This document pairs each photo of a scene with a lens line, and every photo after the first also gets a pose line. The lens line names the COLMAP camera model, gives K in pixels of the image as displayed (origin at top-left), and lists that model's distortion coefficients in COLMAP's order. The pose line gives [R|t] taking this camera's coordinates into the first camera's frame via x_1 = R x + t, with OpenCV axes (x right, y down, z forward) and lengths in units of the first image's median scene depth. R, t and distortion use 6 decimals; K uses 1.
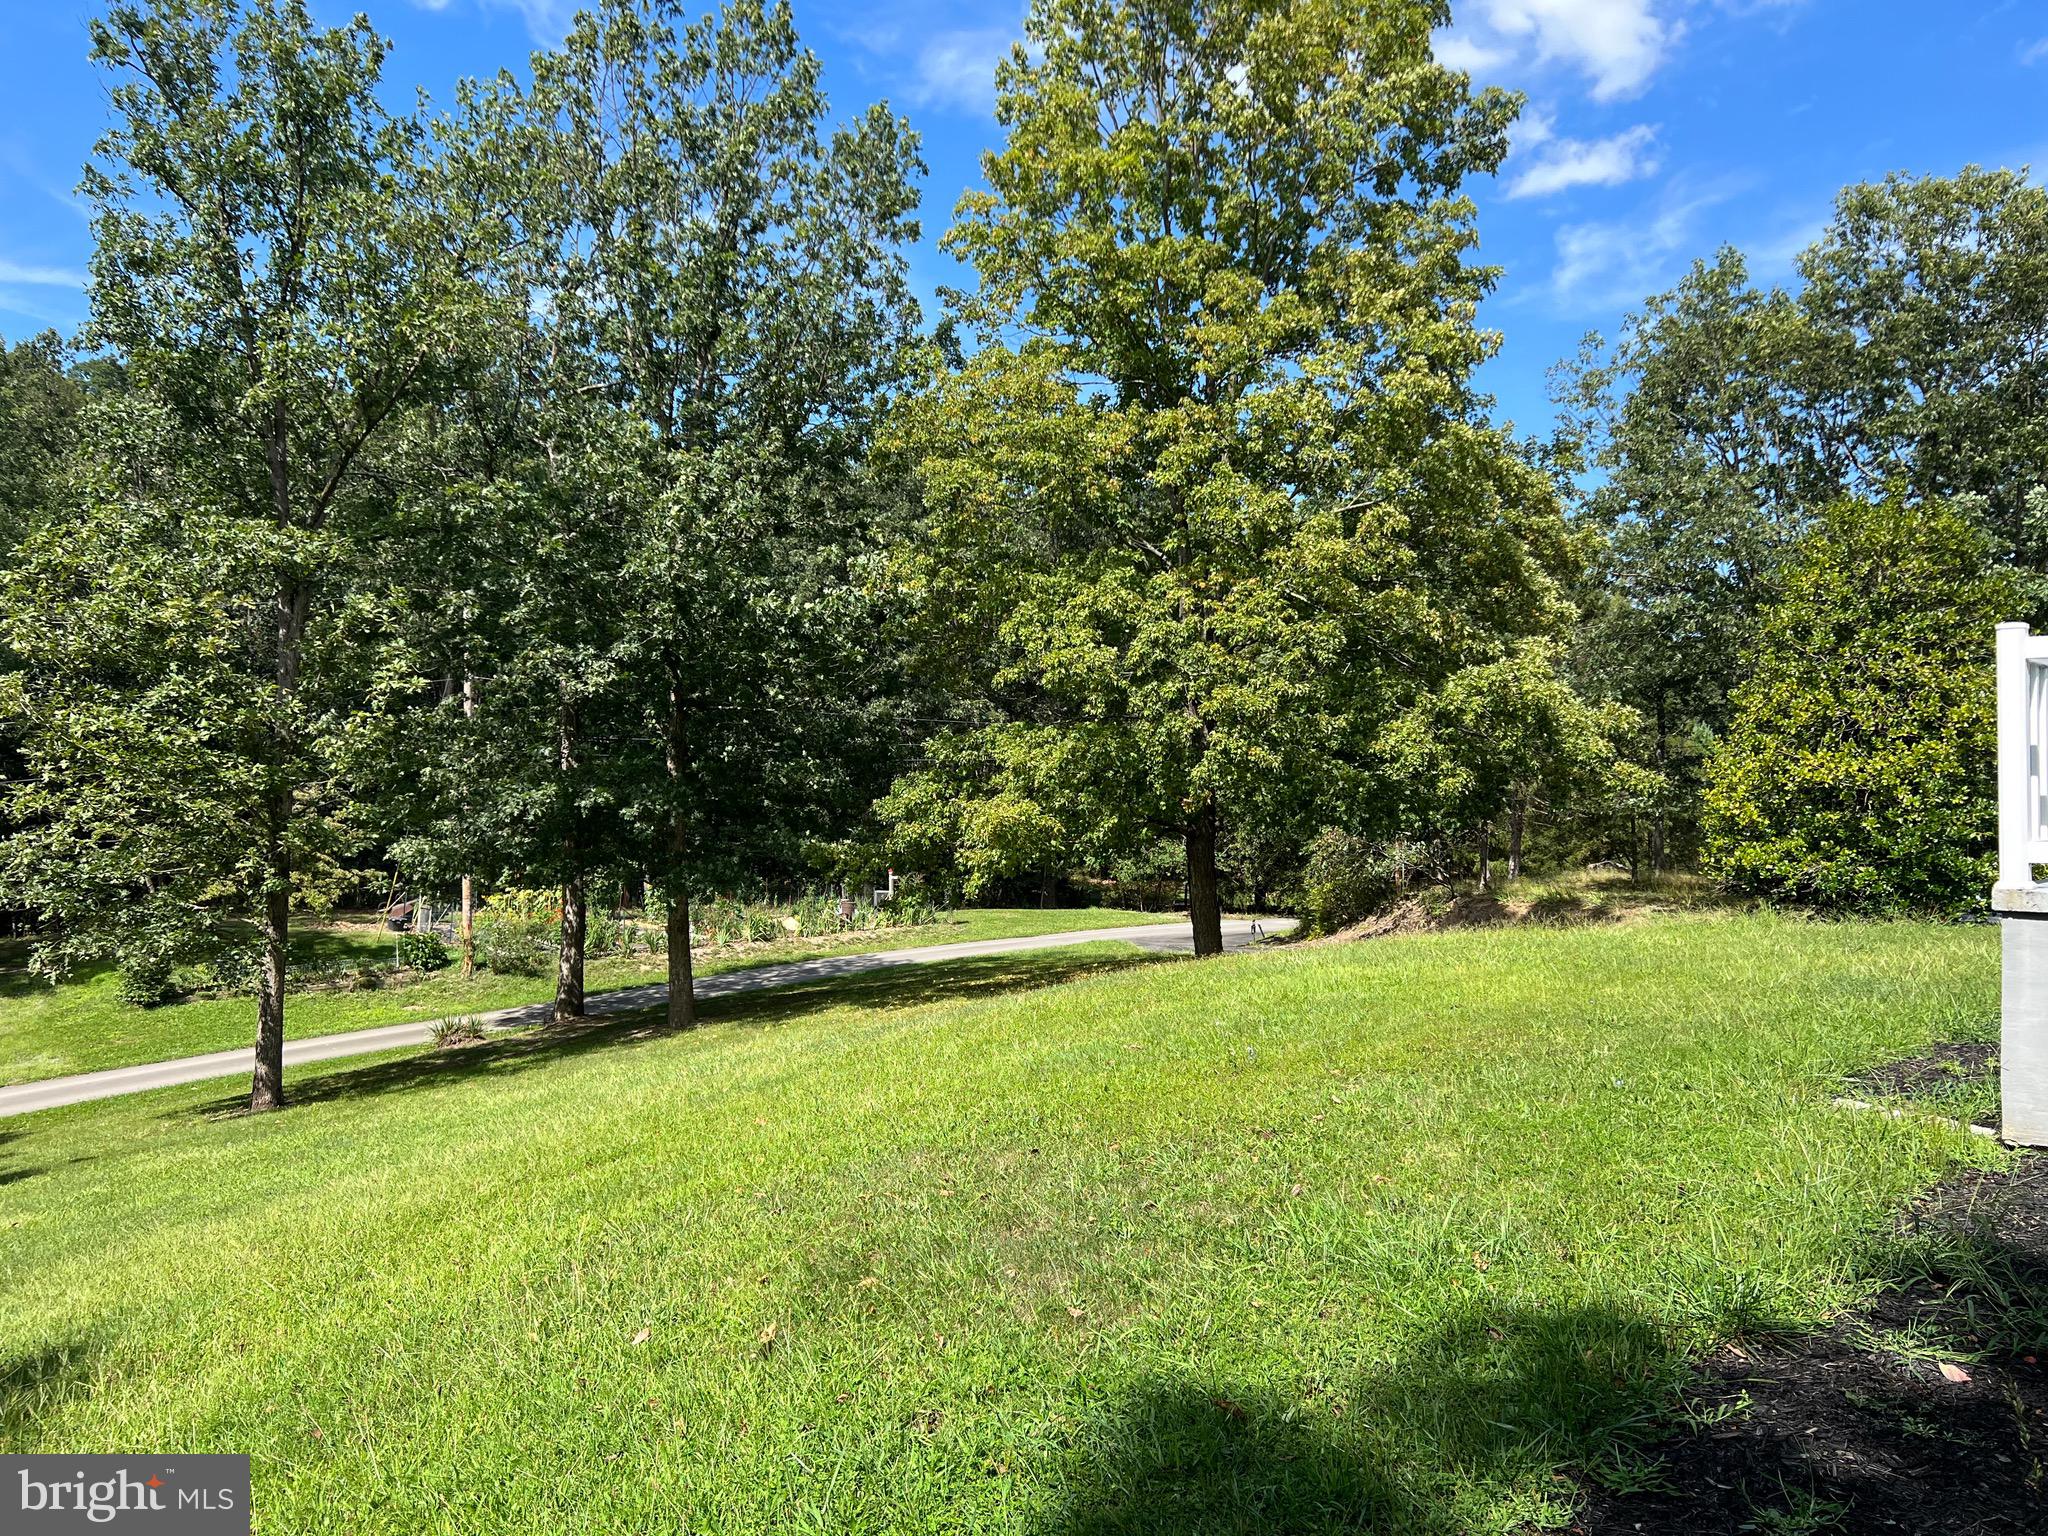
lens RADIAL K [[1522.6, 0, 1029.3], [0, 1522.6, 759.1], [0, 0, 1]] dist [0.016823, -0.011763]
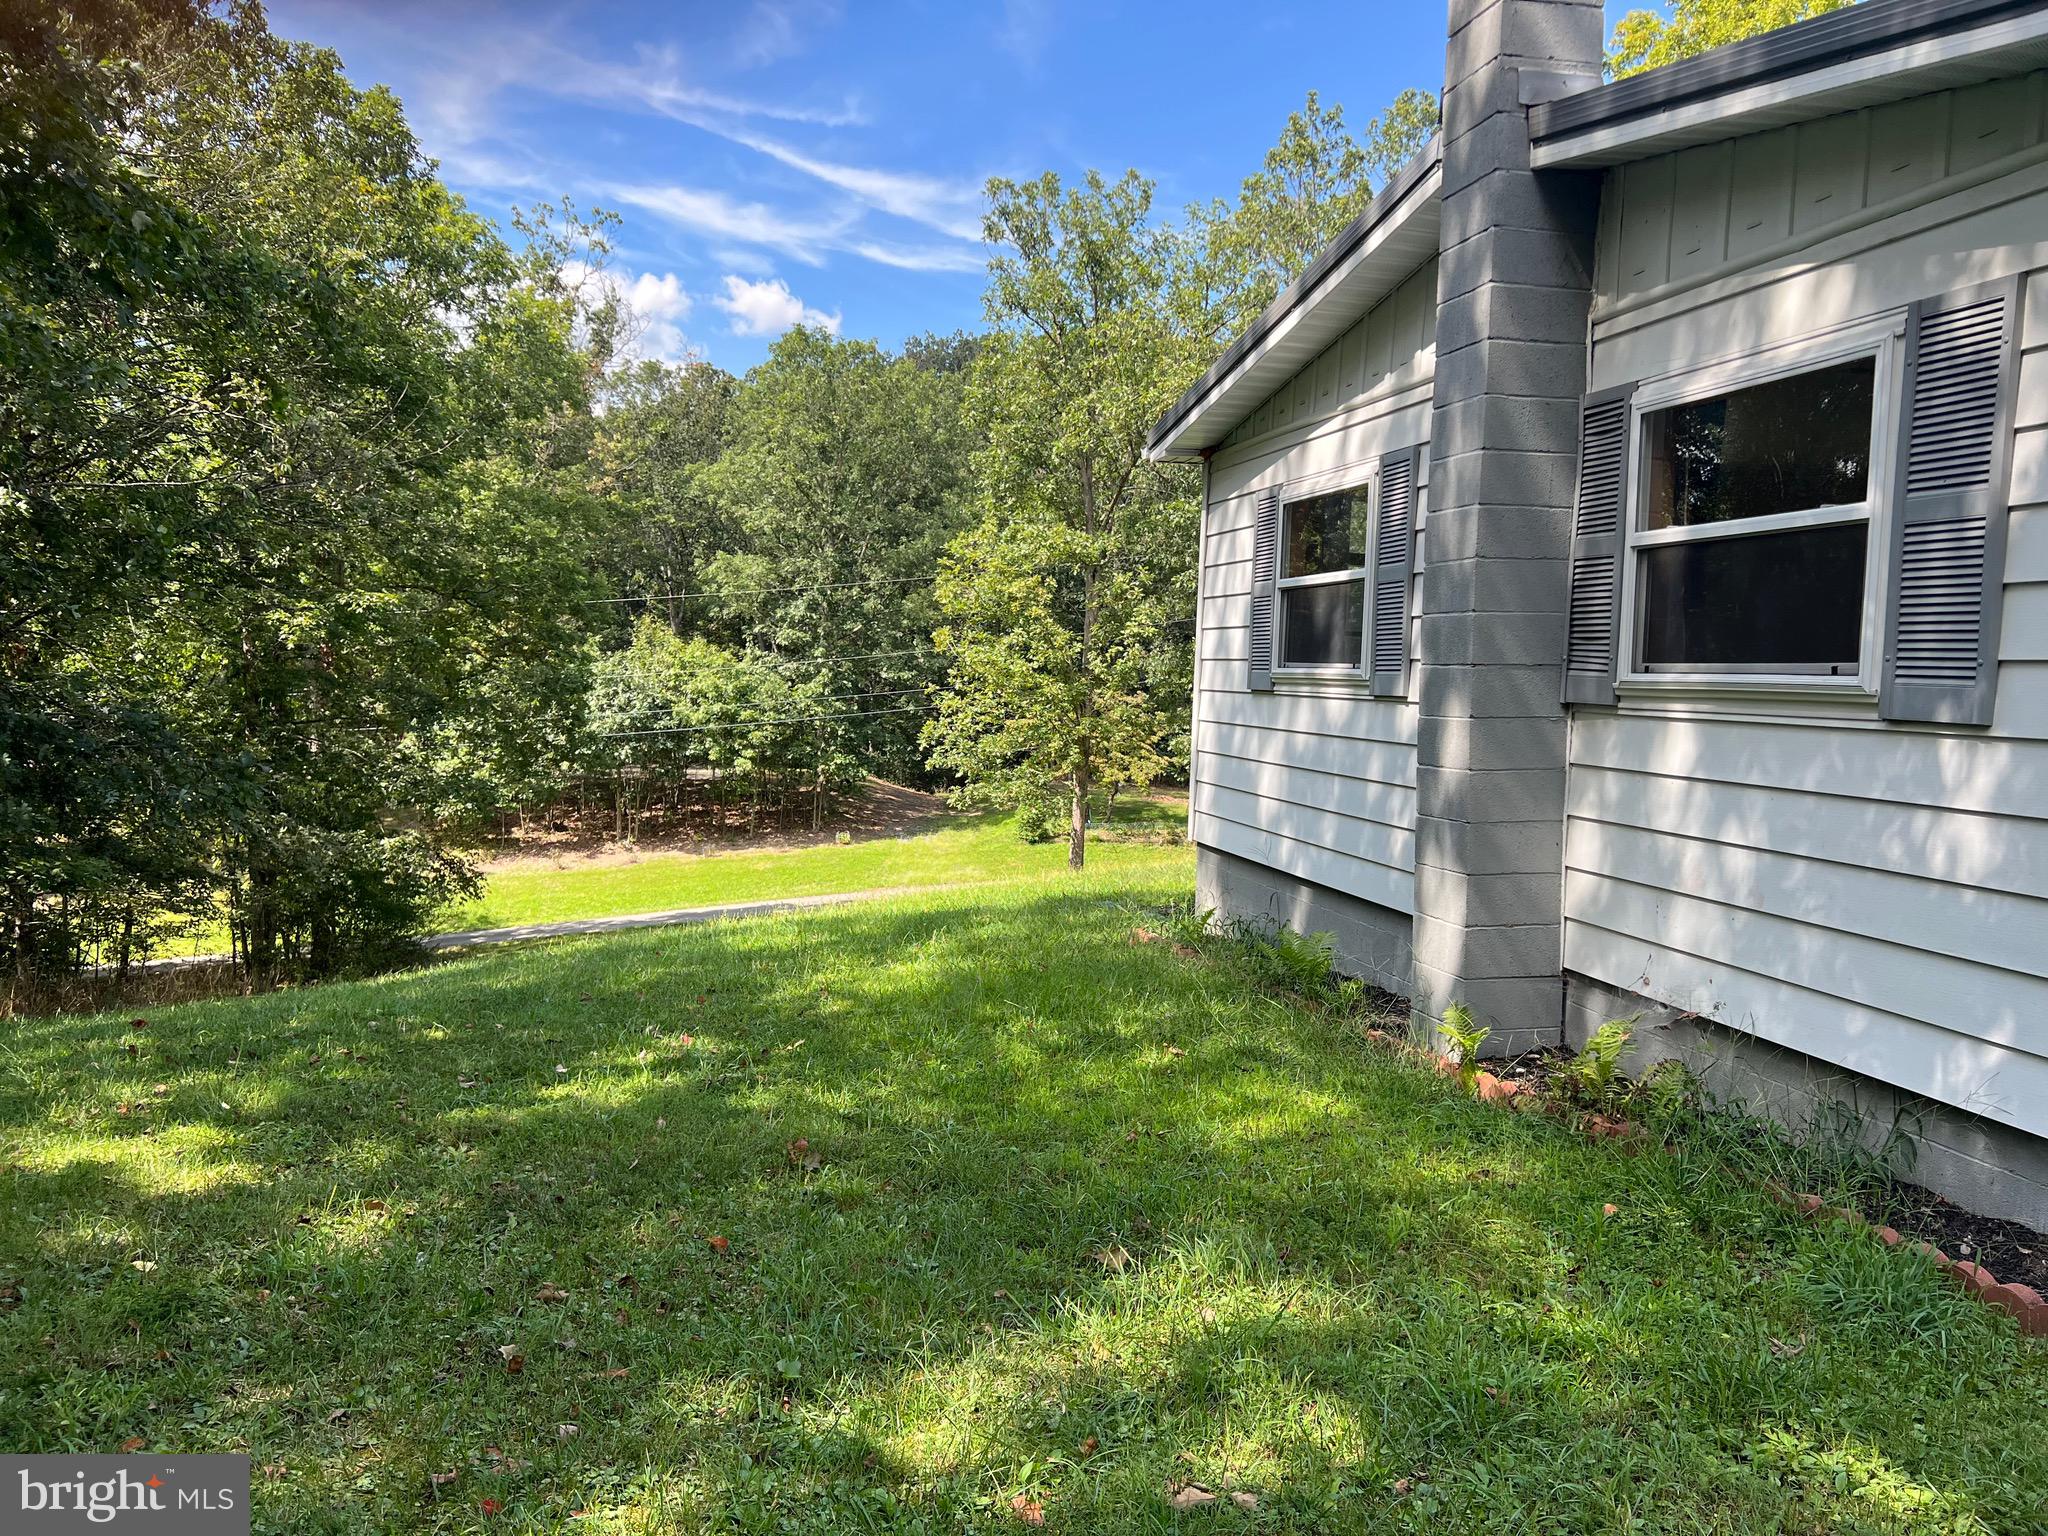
lens RADIAL K [[1522.6, 0, 1022.1], [0, 1522.6, 772.8], [0, 0, 1]] dist [0.016823, -0.011763]
pose [[0.841761, 0.053820, -0.537162, 0.297327], [-0.015021, 0.996968, 0.076351, -0.023472], [0.539642, -0.056200, 0.840017, -0.337137]]
